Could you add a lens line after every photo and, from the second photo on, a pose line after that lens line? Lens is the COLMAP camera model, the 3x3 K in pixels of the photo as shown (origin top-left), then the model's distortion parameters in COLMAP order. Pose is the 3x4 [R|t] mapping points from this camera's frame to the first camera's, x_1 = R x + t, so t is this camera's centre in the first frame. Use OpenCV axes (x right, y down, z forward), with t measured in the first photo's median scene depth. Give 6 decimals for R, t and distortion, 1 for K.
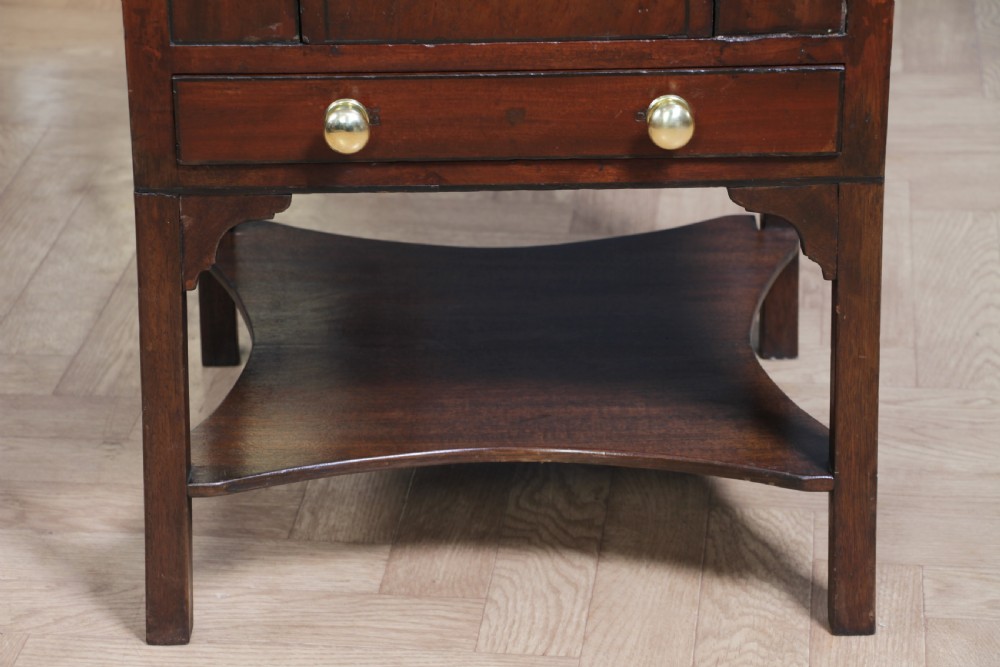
lens RADIAL K [[2972.2, 0, 500.0], [0, 2972.2, 333.5], [0, 0, 1]] dist [0.528177, 0.547688]
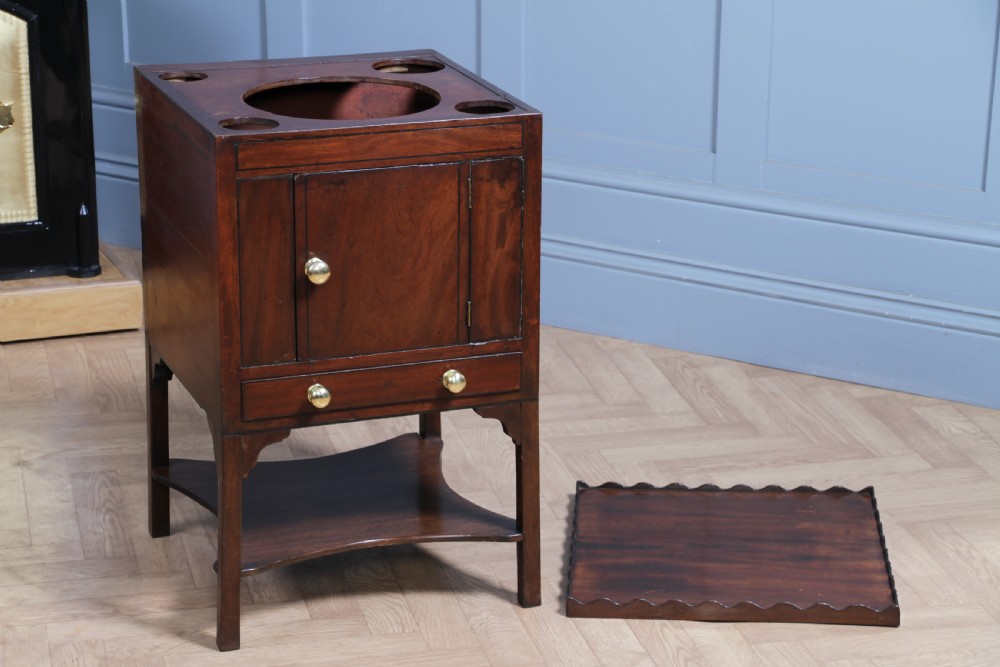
lens RADIAL K [[2551.7, 0, 497.4], [0, 2551.7, 338.6], [0, 0, 1]] dist [0.384163, 0.946154]
pose [[0.943810, -0.082934, 0.319913, -0.522030], [0.116665, 0.989289, -0.087726, 0.070831], [-0.309211, 0.120120, 0.943377, -0.842112]]
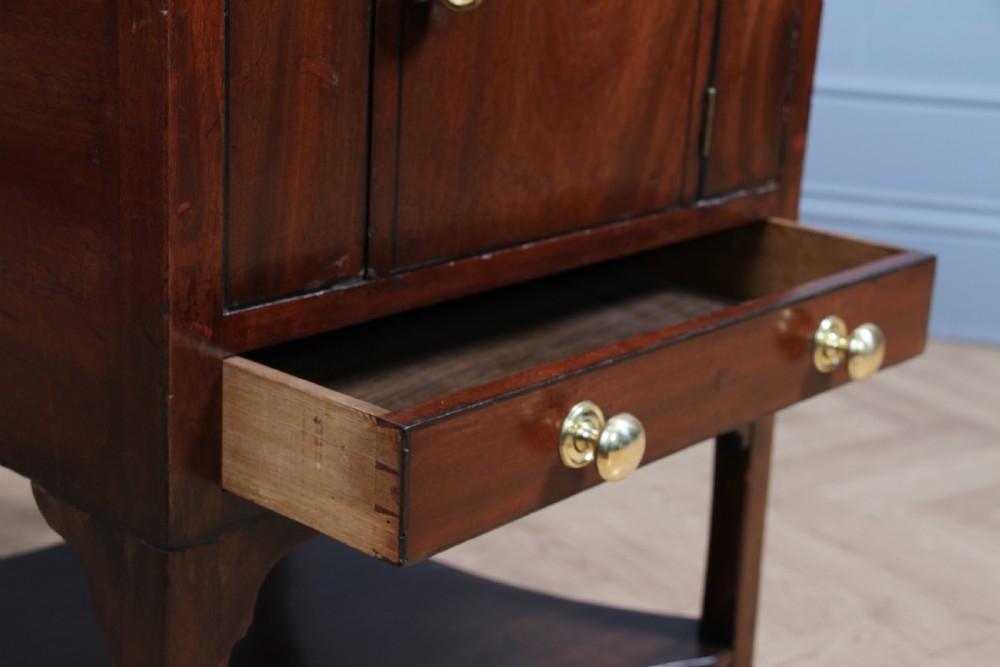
lens RADIAL K [[1679.0, 0, 500.0], [0, 1679.0, 333.5], [0, 0, 1]] dist [0.106883, 0.046045]
pose [[0.667916, -0.174038, 0.723601, -0.323365], [0.233229, 0.972245, 0.018560, -0.081803], [-0.706747, 0.156368, 0.689969, 0.682914]]
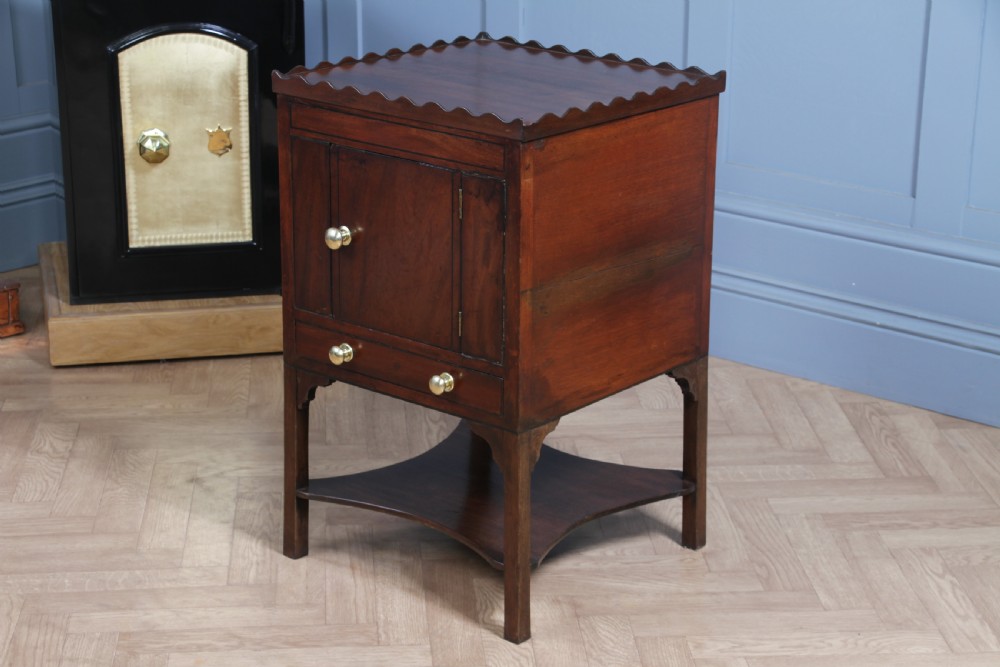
lens RADIAL K [[2196.9, 0, 500.1], [0, 2196.9, 340.3], [0, 0, 1]] dist [0.246657, 0.927587]
pose [[0.982313, -0.039919, 0.182941, -0.286268], [0.058765, 0.993372, -0.098782, 0.018449], [-0.177785, 0.107786, 0.978149, -0.558763]]
